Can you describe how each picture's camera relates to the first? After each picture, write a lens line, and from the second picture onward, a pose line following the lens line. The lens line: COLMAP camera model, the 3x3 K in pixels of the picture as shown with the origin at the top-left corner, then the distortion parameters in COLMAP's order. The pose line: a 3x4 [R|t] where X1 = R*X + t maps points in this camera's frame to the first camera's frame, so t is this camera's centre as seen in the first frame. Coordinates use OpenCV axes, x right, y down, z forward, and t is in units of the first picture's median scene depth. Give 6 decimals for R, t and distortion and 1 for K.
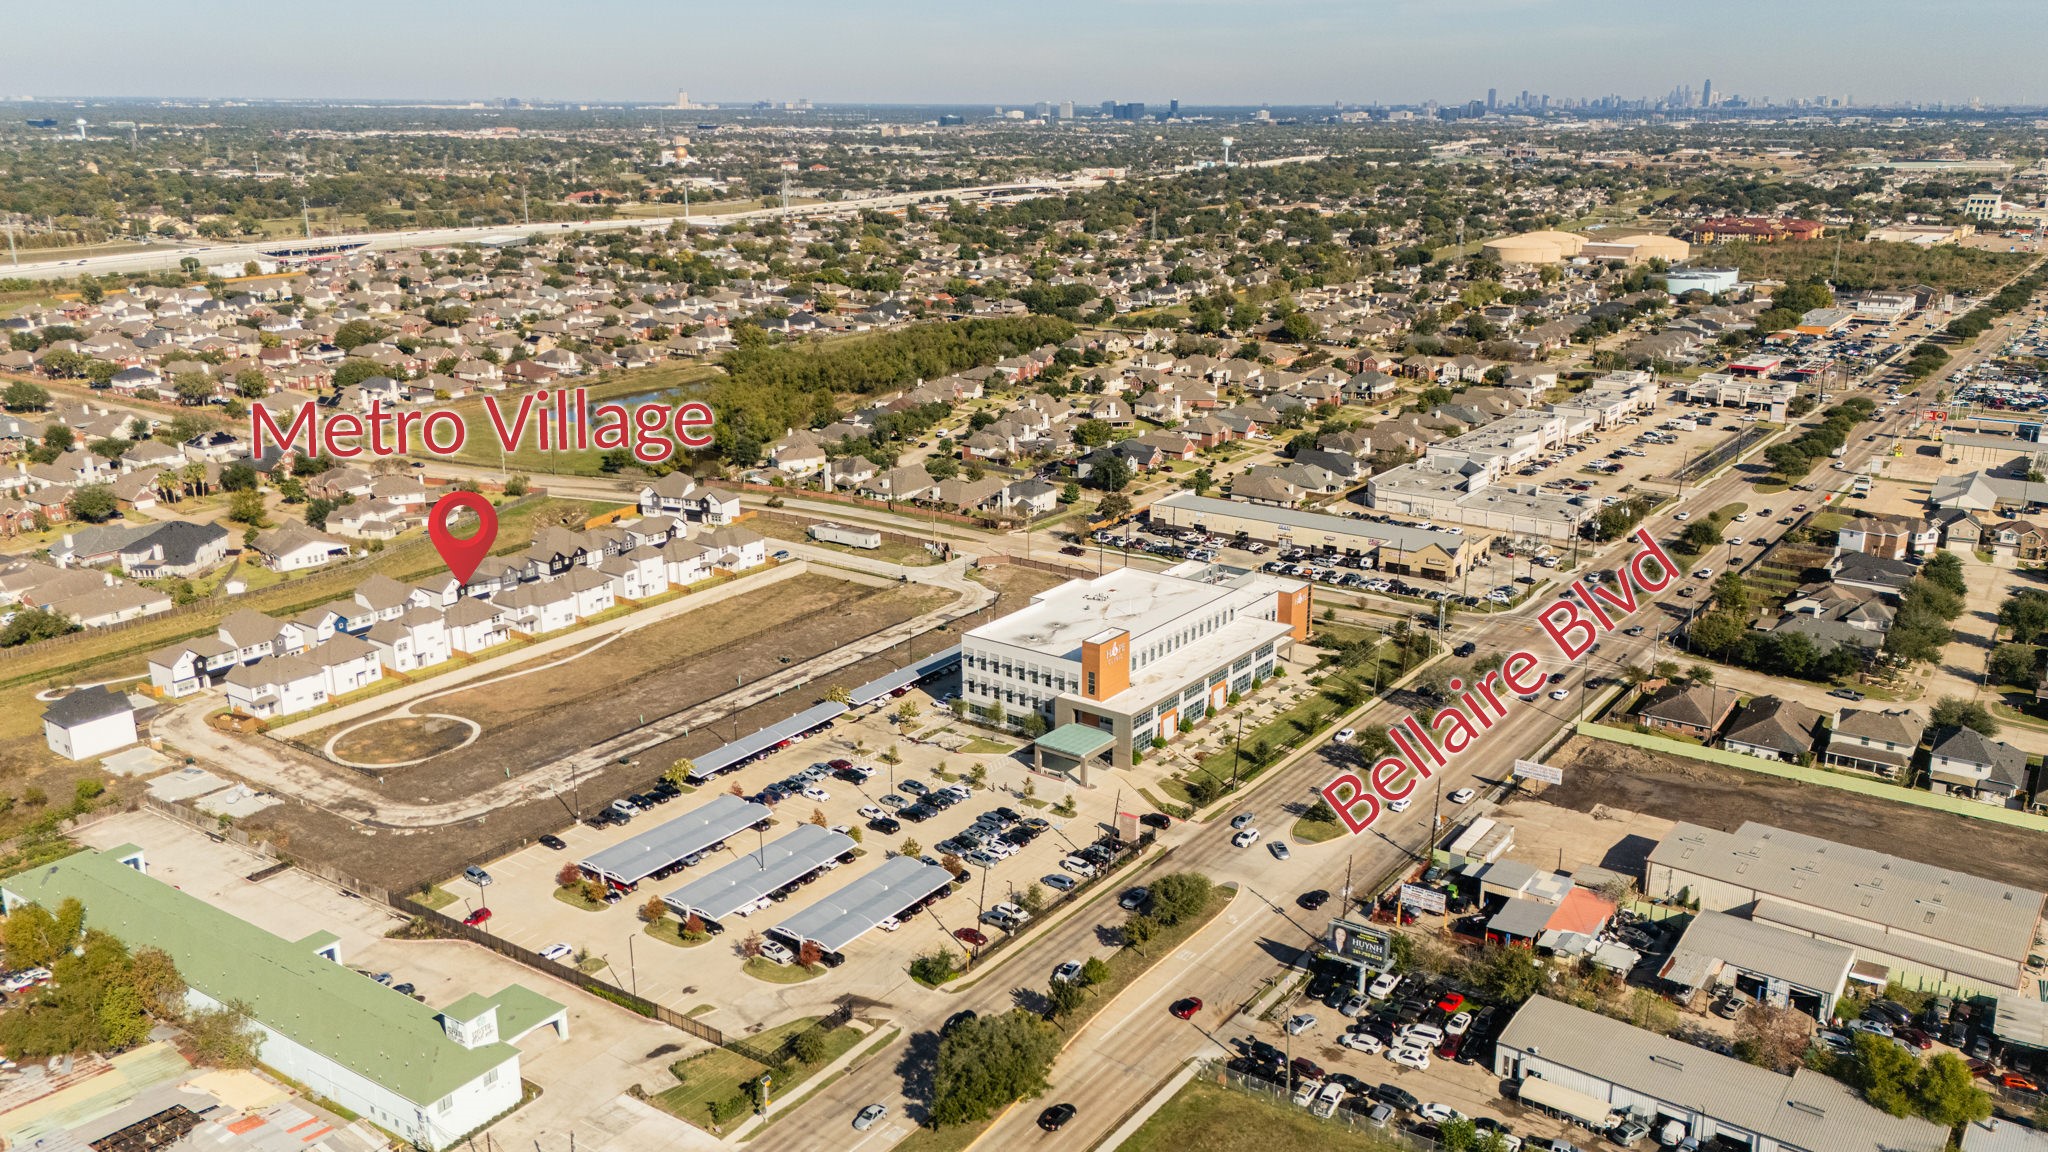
lens RADIAL K [[1587.5, 0, 1101.9], [0, 1587.5, 585.0], [0, 0, 1]] dist [0.091890, -0.107206]
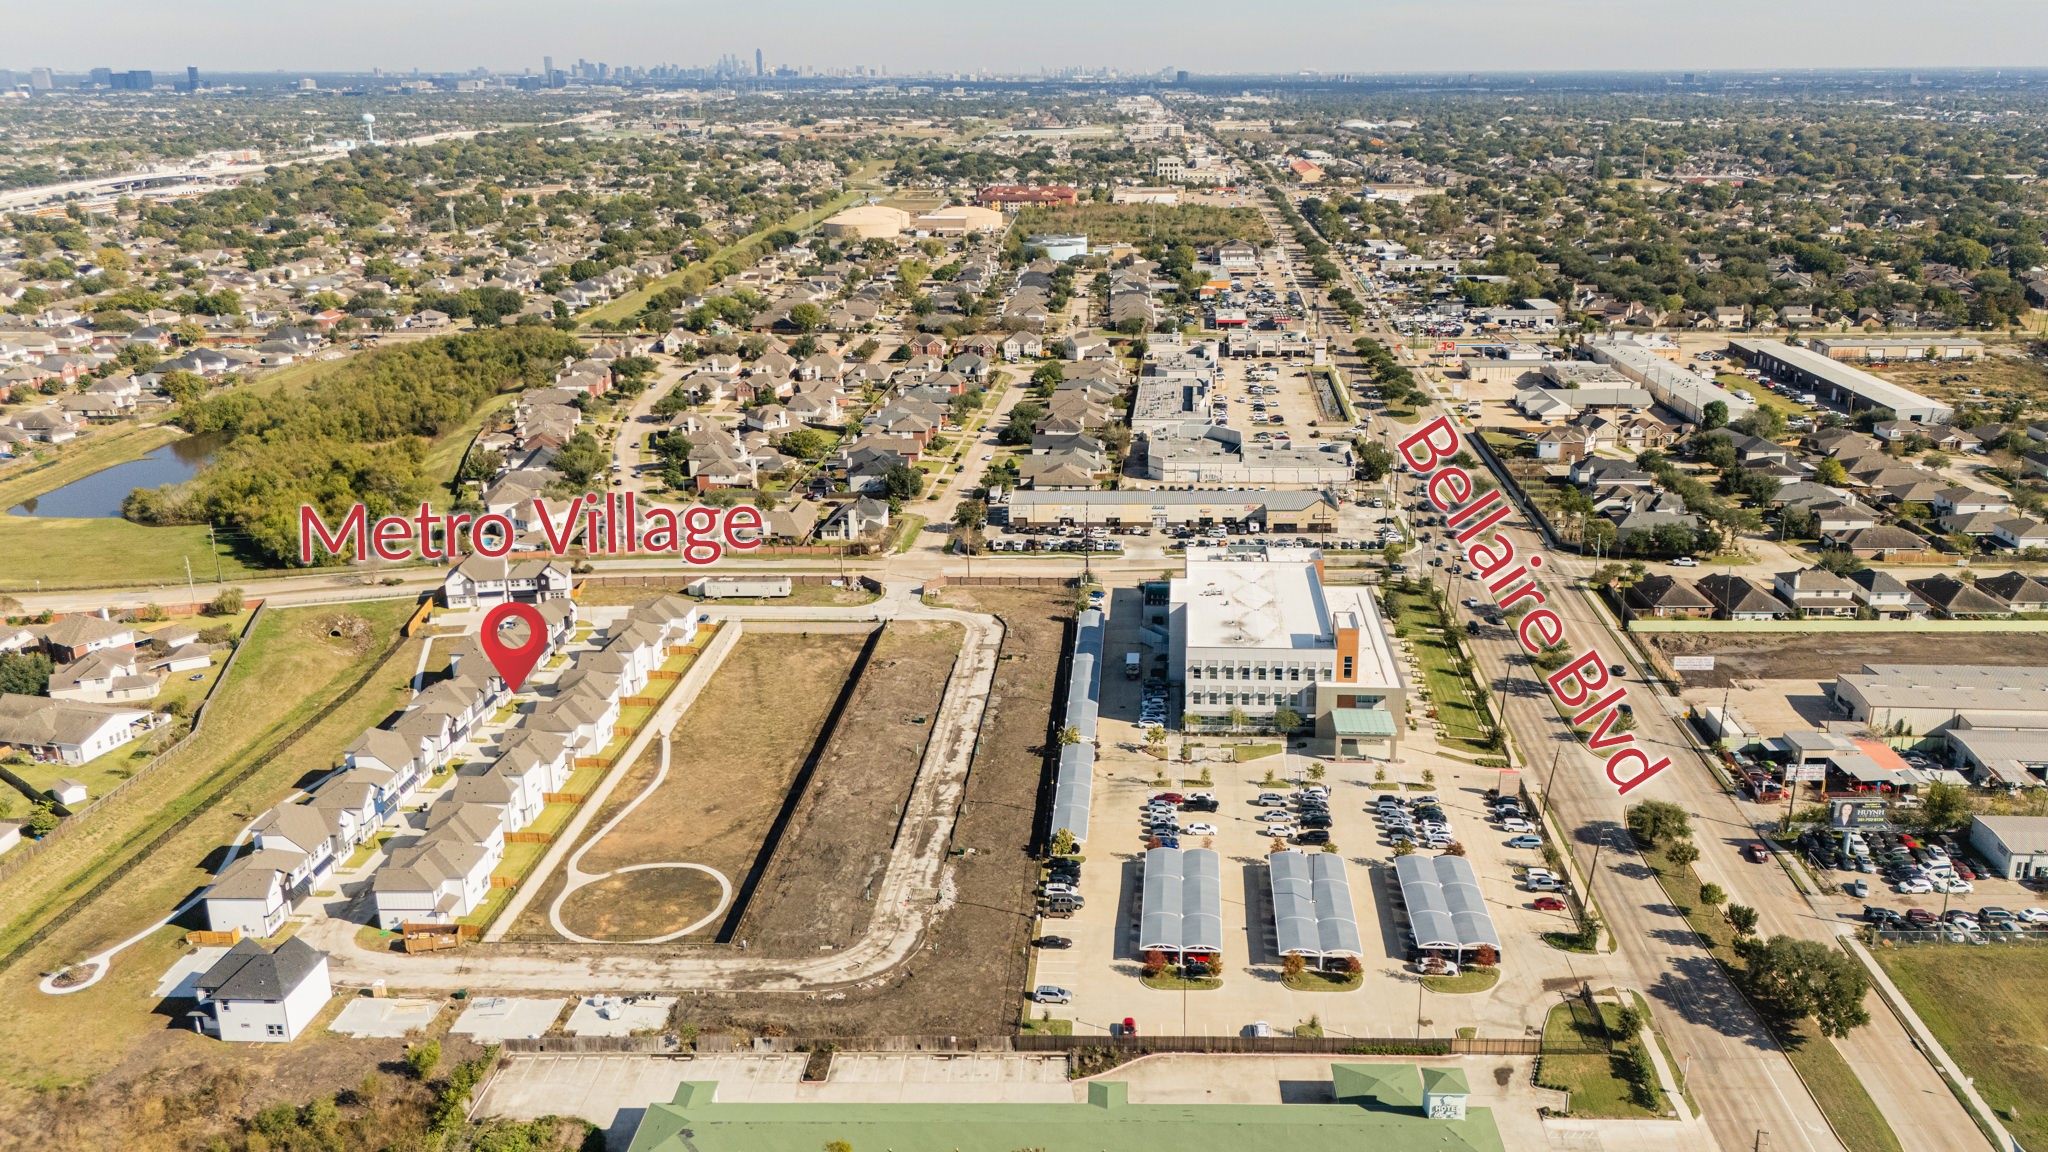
lens RADIAL K [[1587.5, 0, 1101.9], [0, 1587.5, 585.0], [0, 0, 1]] dist [0.091890, -0.107206]
pose [[0.843093, -0.170338, 0.510077, -0.632968], [0.161019, 0.984953, 0.062776, -0.079246], [-0.513095, 0.029206, 0.857835, 0.167677]]
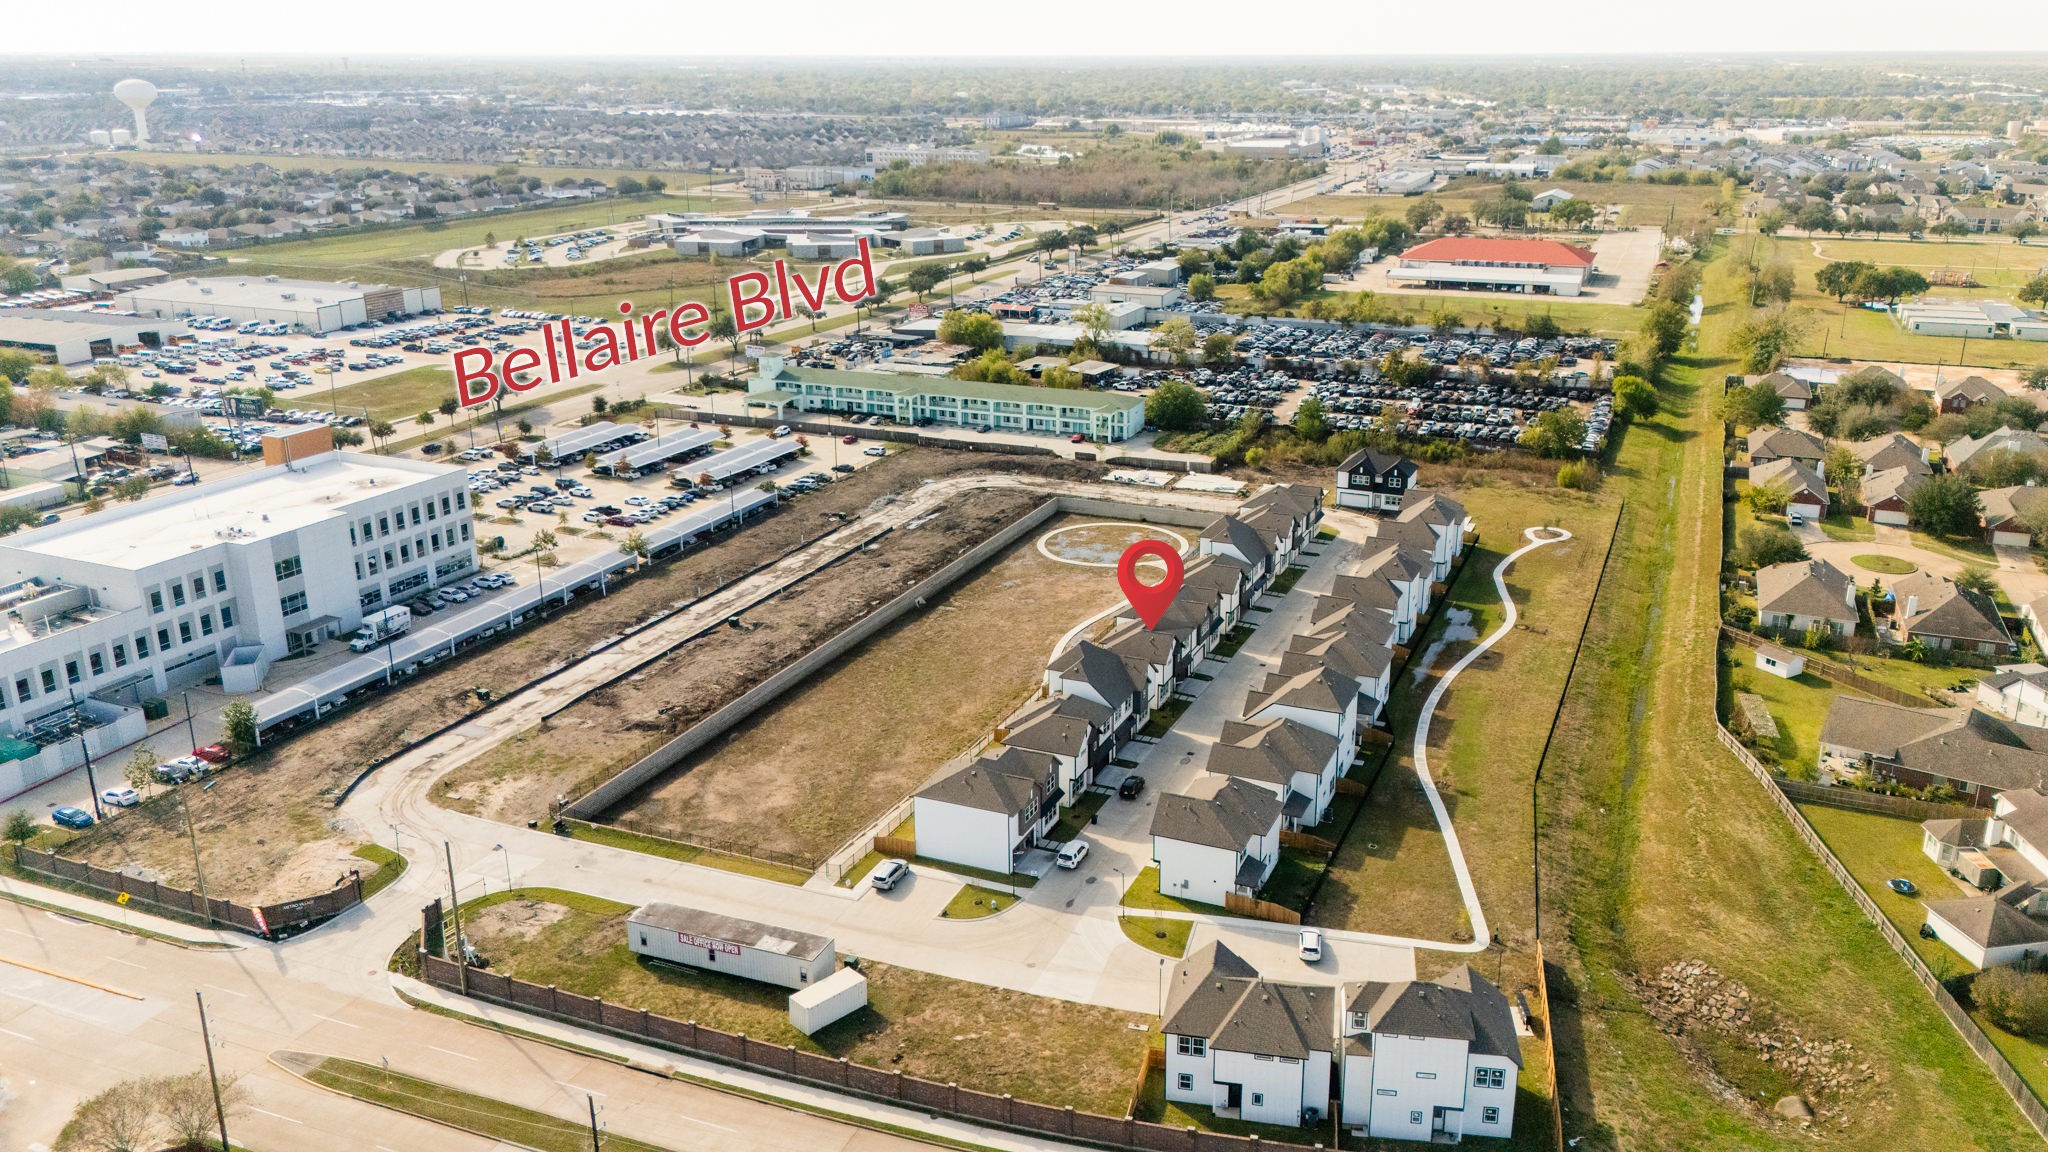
lens RADIAL K [[1587.5, 0, 1101.9], [0, 1587.5, 585.0], [0, 0, 1]] dist [0.091890, -0.107206]
pose [[-0.973249, 0.078476, -0.215937, -0.227729], [-0.061444, 0.816725, 0.573746, -0.419812], [0.221386, 0.571665, -0.790055, 1.758630]]
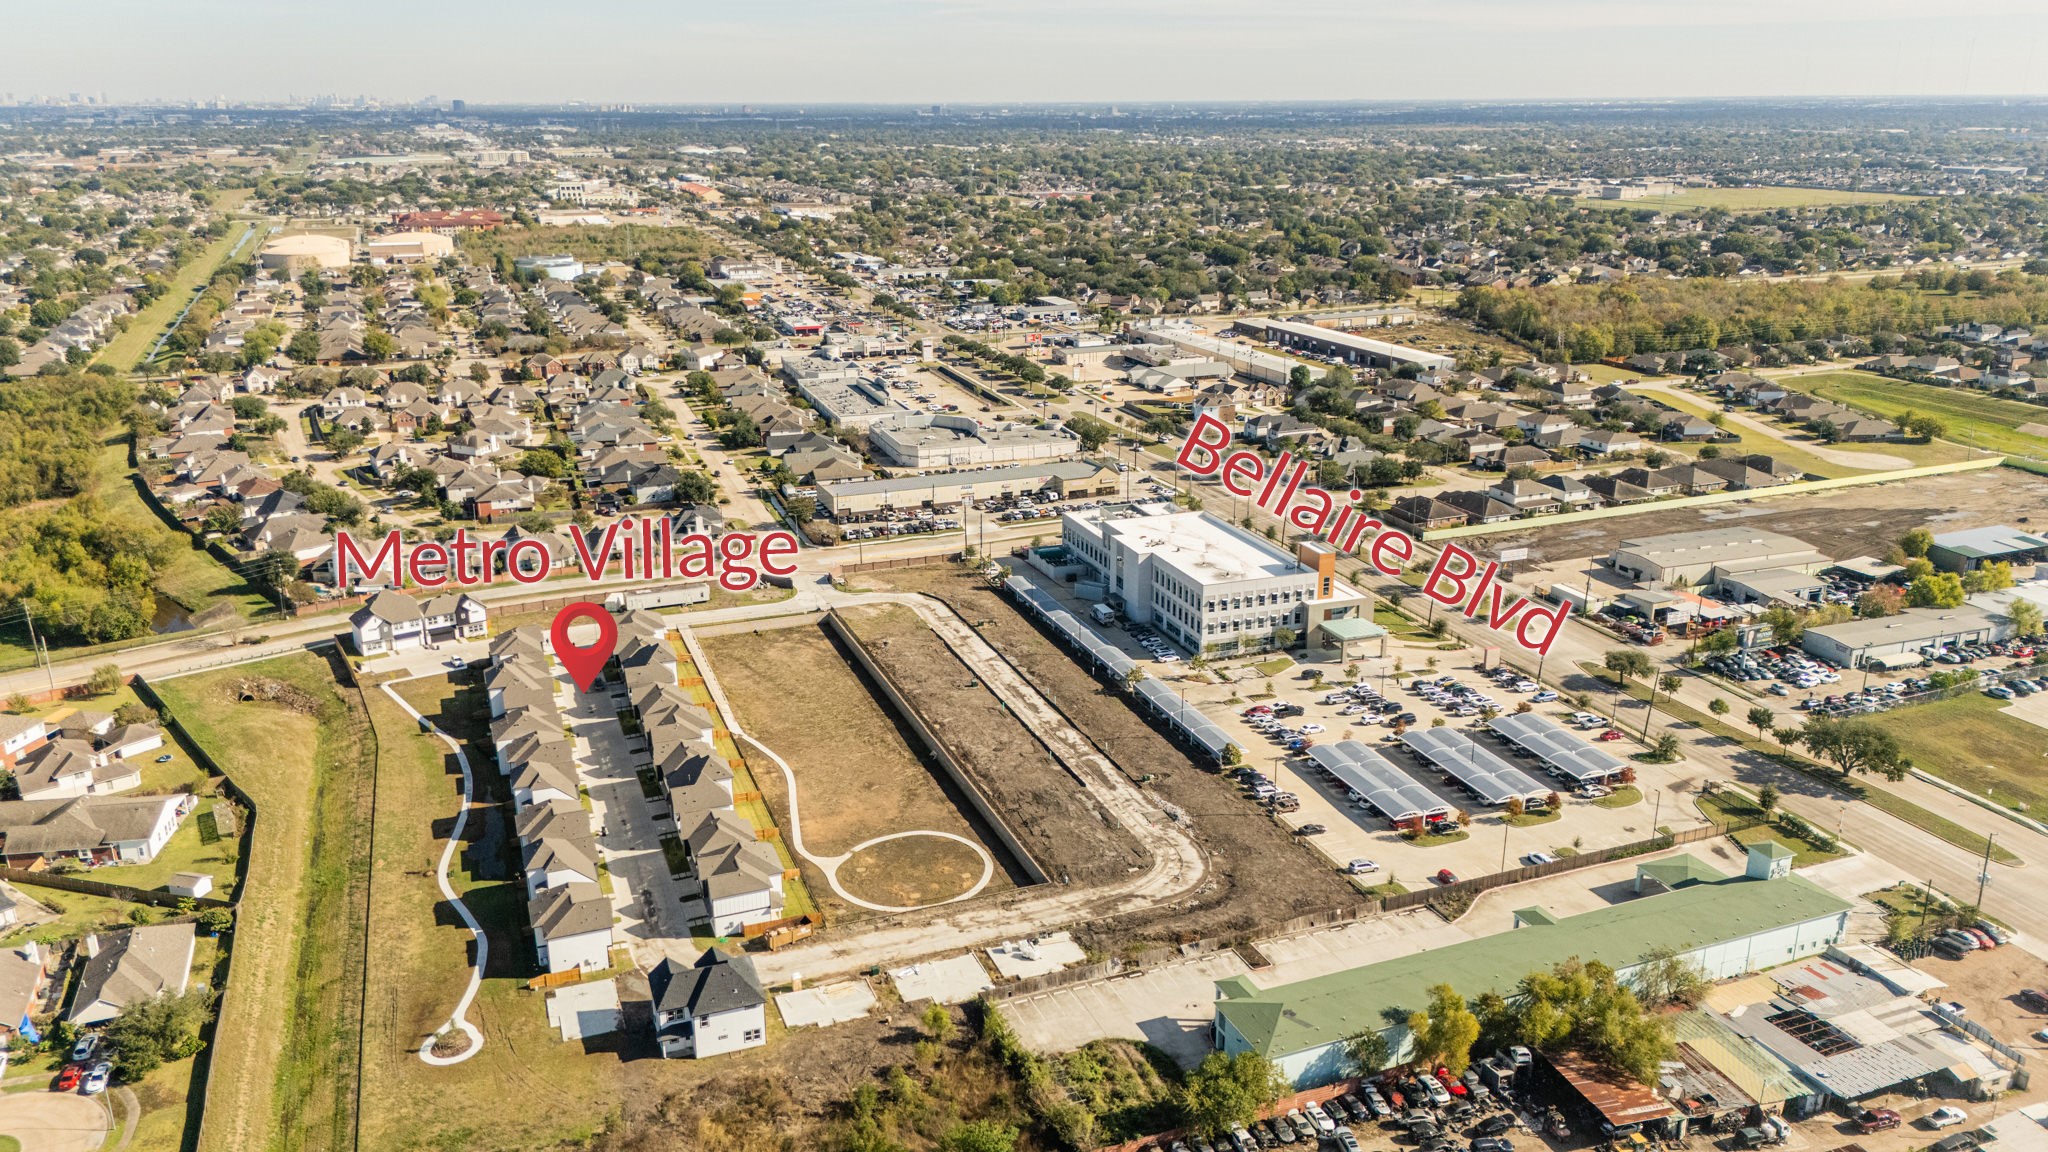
lens RADIAL K [[1489.0, 0, 993.2], [0, 1489.0, 614.6], [0, 0, 1]] dist [0.057078, -0.005922]
pose [[0.573175, -0.272039, 0.772959, -1.002816], [0.243121, 0.957268, 0.156624, -0.153375], [-0.782536, 0.098149, 0.614820, 0.459762]]
